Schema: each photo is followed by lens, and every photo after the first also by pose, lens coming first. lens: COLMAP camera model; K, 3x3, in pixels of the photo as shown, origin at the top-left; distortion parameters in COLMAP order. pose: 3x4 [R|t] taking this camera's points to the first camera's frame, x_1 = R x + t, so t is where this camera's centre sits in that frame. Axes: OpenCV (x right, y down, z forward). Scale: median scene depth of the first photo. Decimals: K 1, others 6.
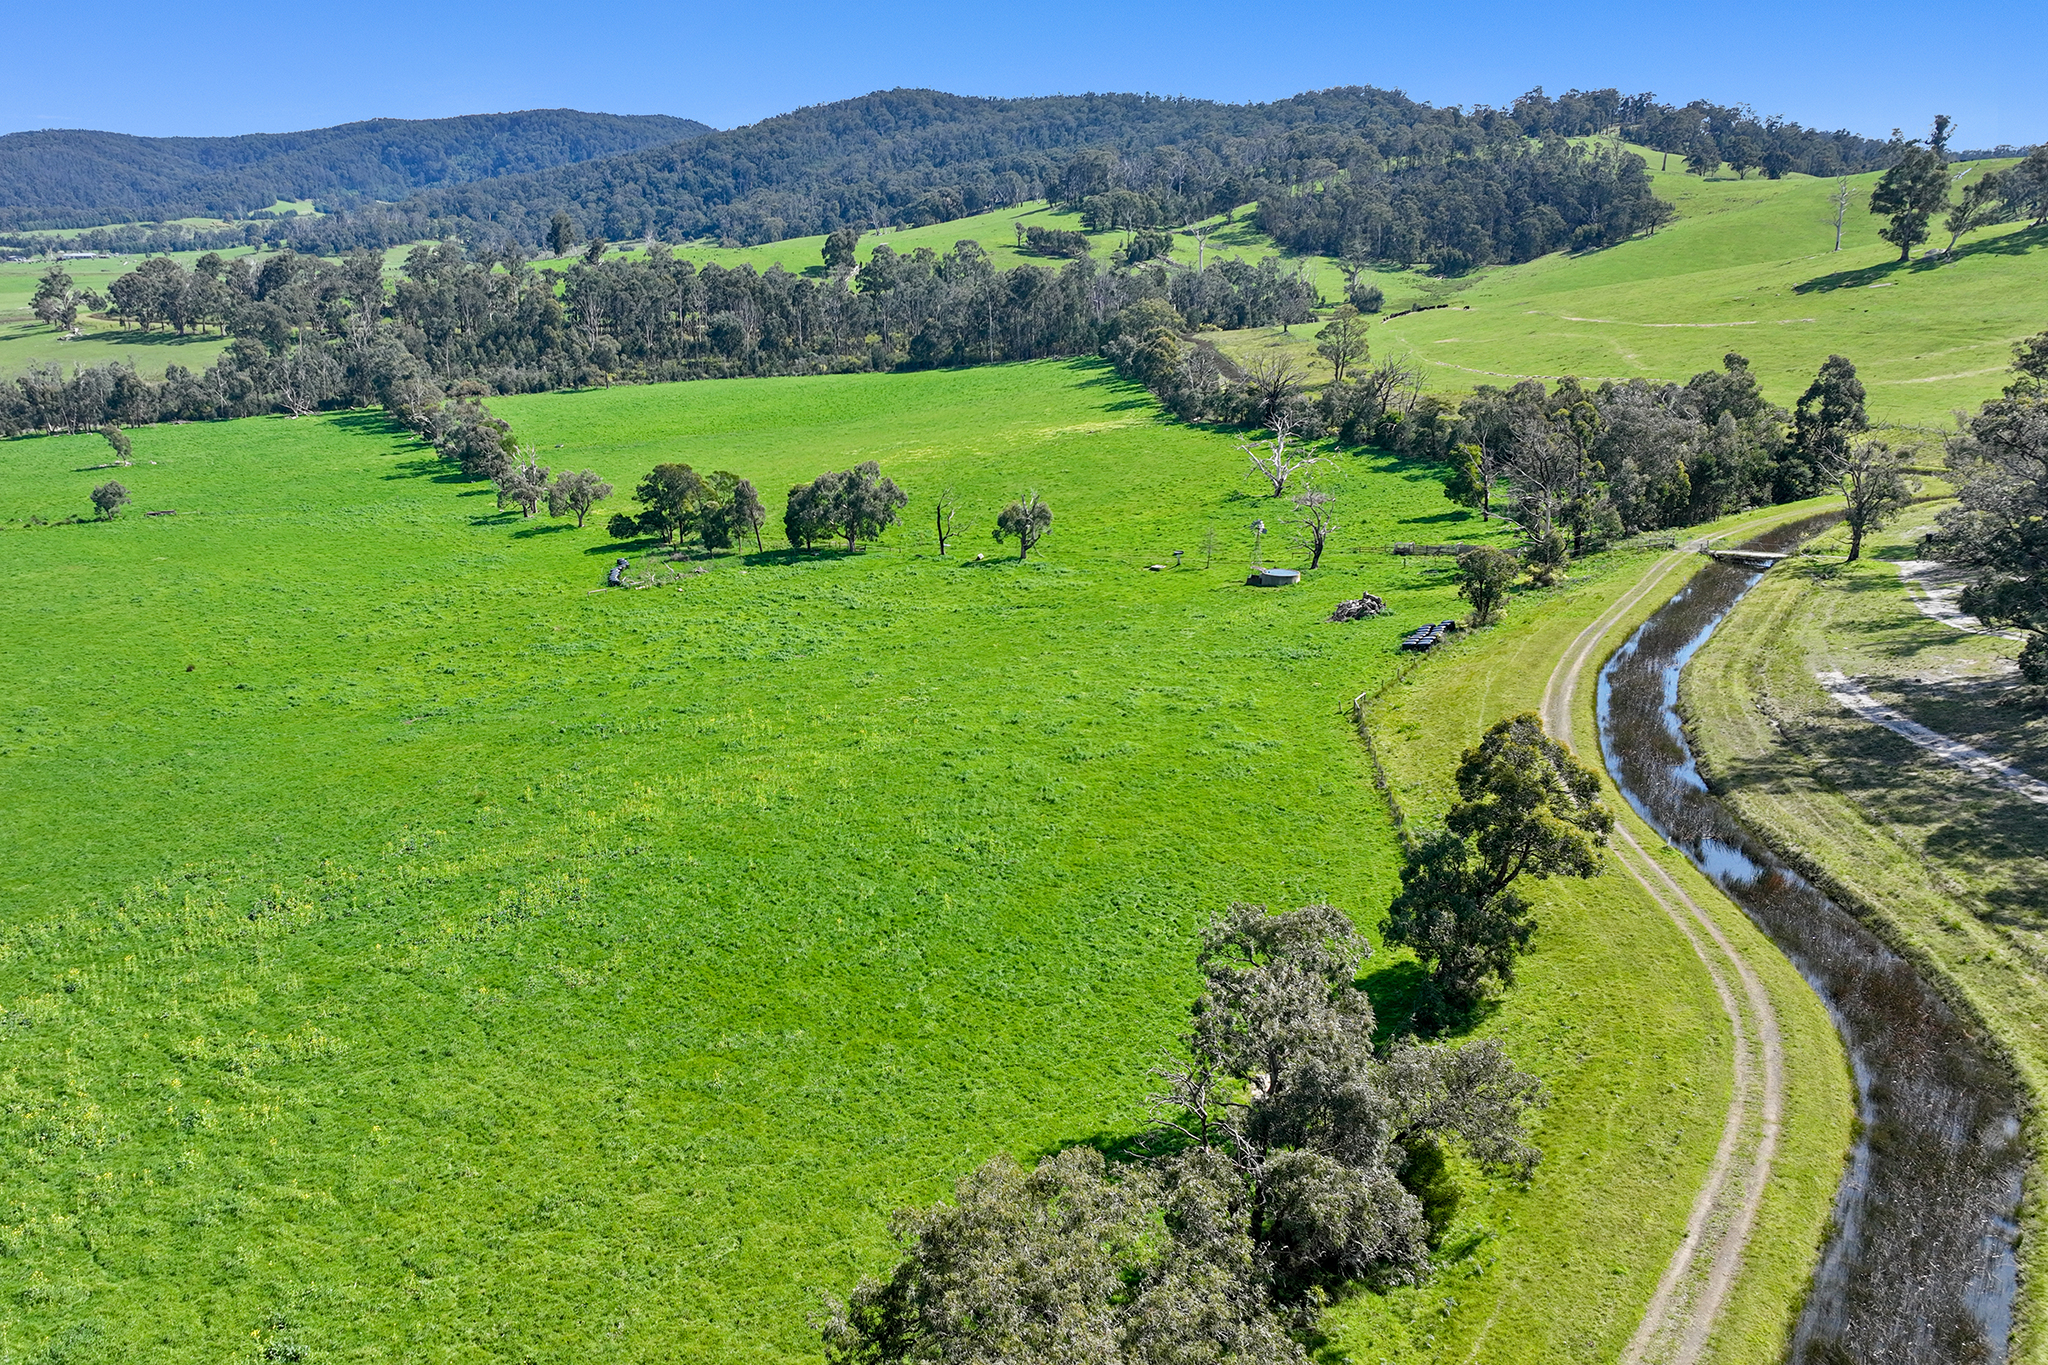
lens RADIAL K [[1712.4, 0, 865.9], [0, 1712.4, 676.8], [0, 0, 1]] dist [0.004326, 0.005032]
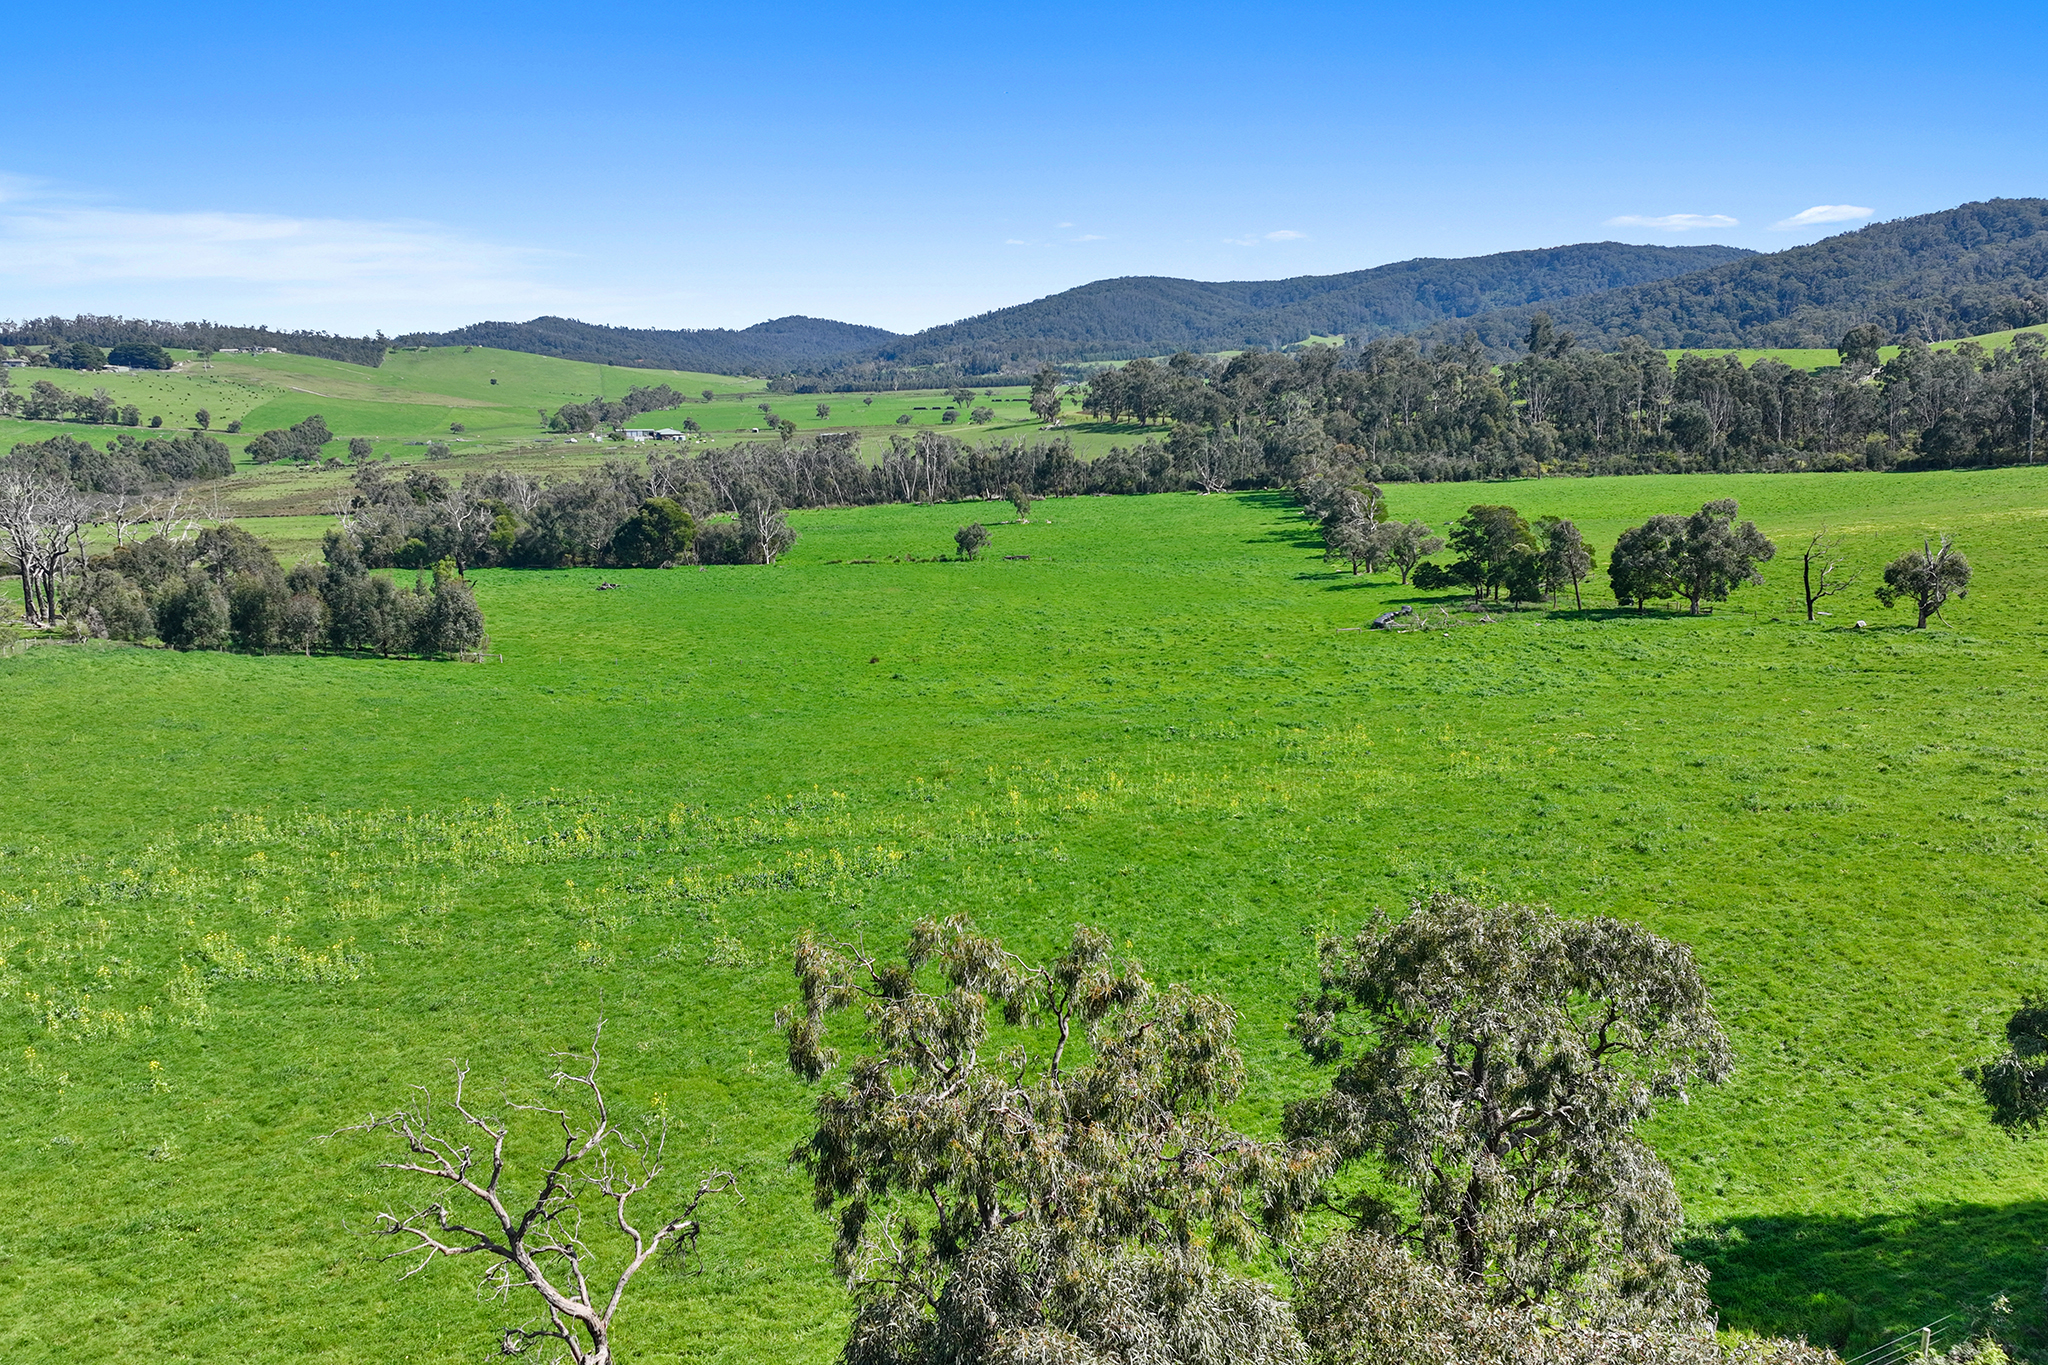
lens RADIAL K [[1712.4, 0, 1027.3], [0, 1712.4, 677.8], [0, 0, 1]] dist [0.004326, 0.005032]
pose [[0.881452, 0.082928, -0.464936, 0.041068], [-0.119537, 0.991582, -0.049763, 0.014398], [0.456895, 0.099441, 0.883945, 0.074781]]
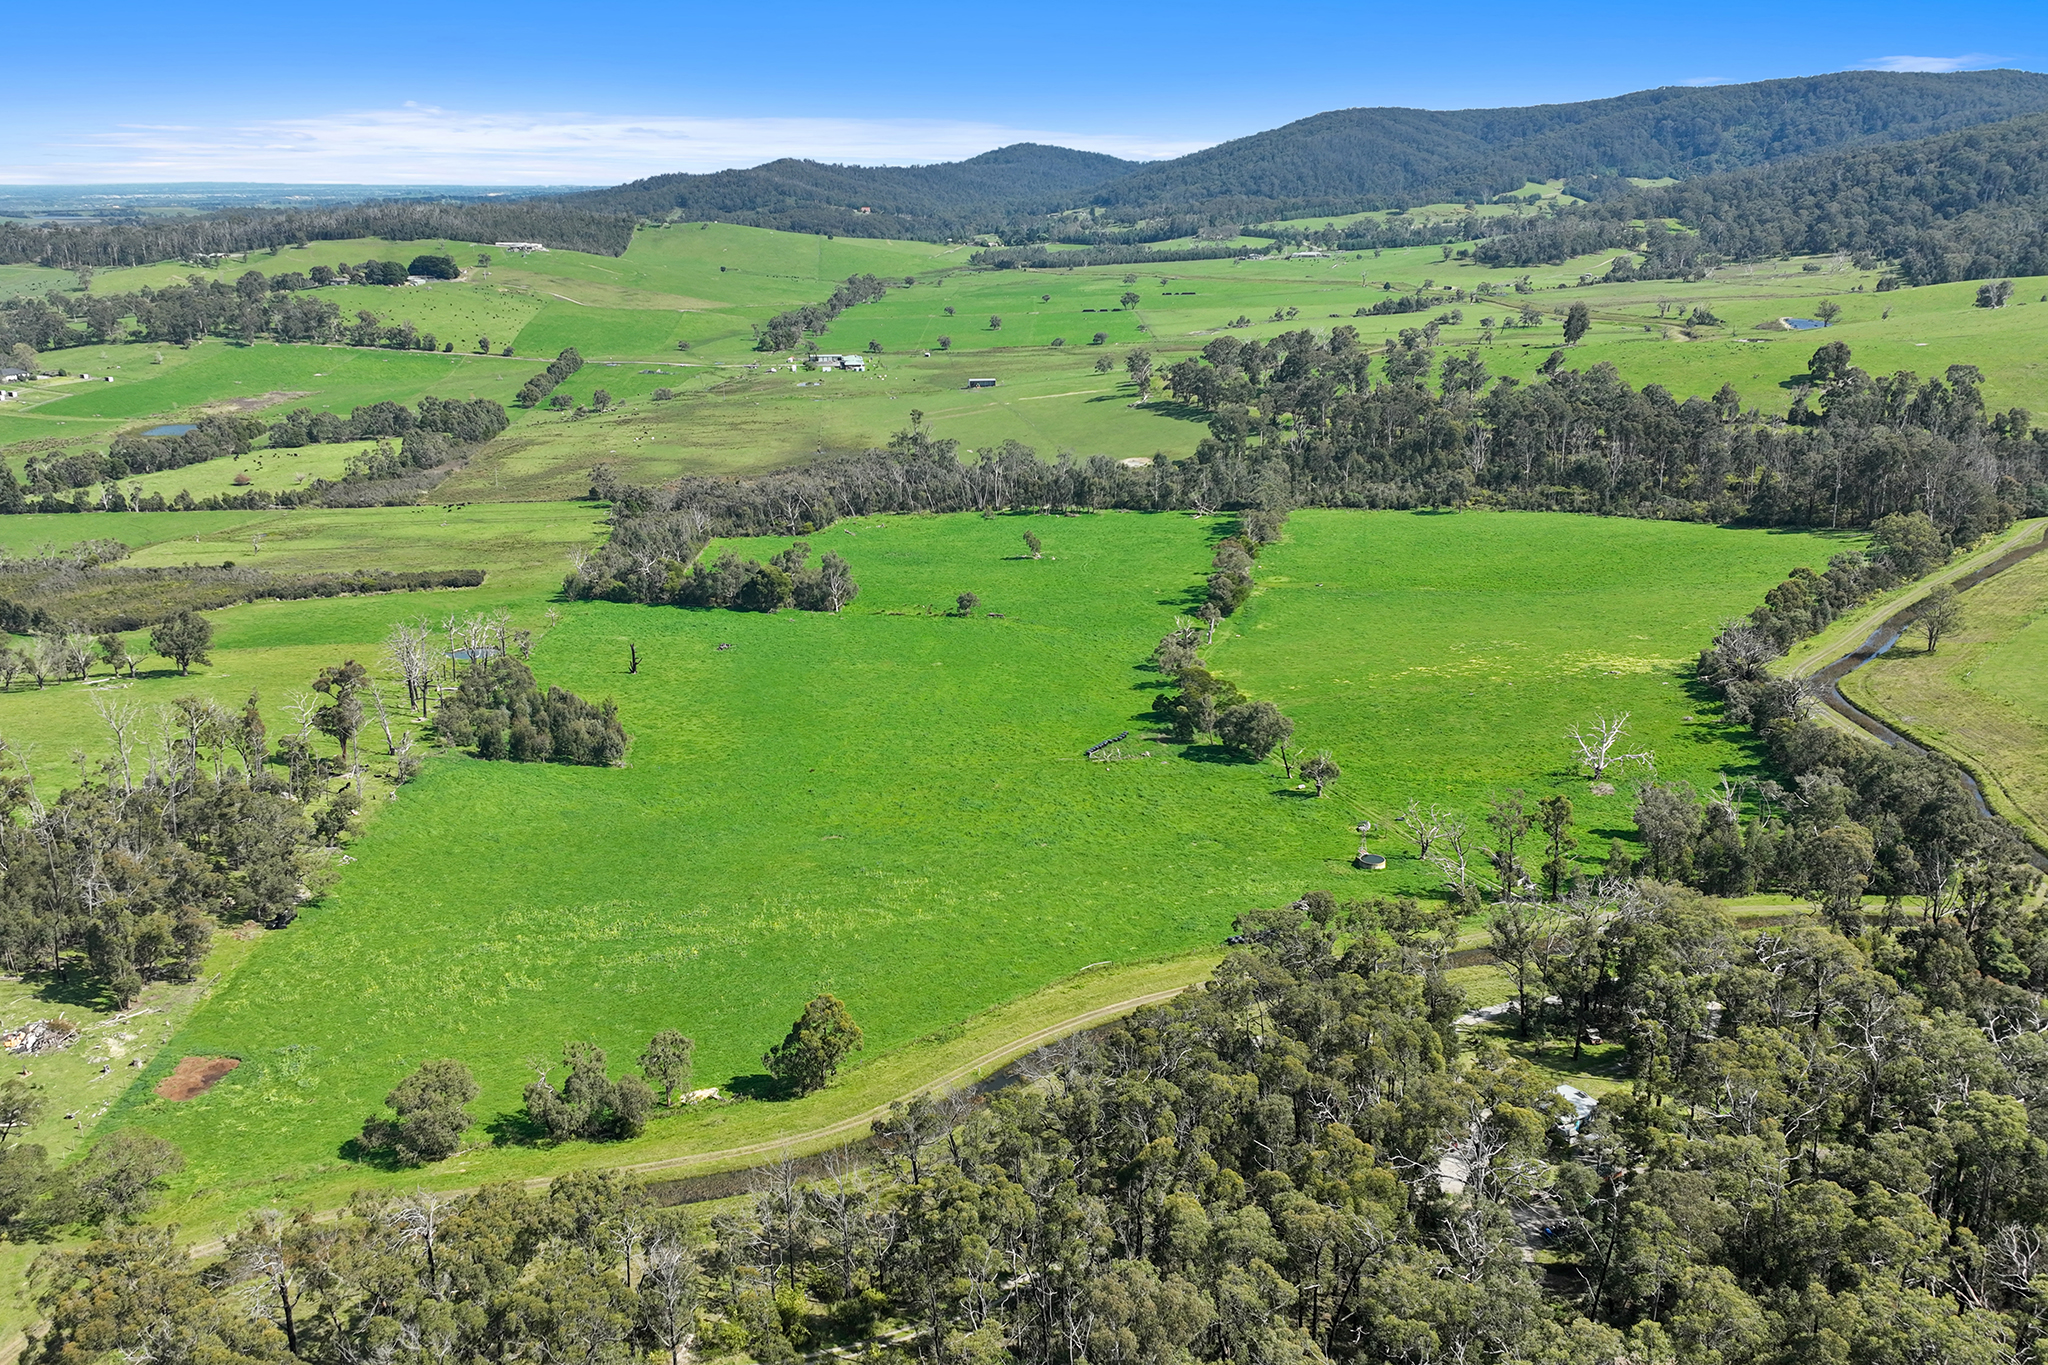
lens RADIAL K [[1712.4, 0, 968.3], [0, 1712.4, 684.7], [0, 0, 1]] dist [0.004326, 0.005032]
pose [[0.785719, 0.178145, -0.592377, 0.294054], [-0.154236, 0.983808, 0.091285, -0.104214], [0.599047, 0.019641, 0.800473, -0.140338]]
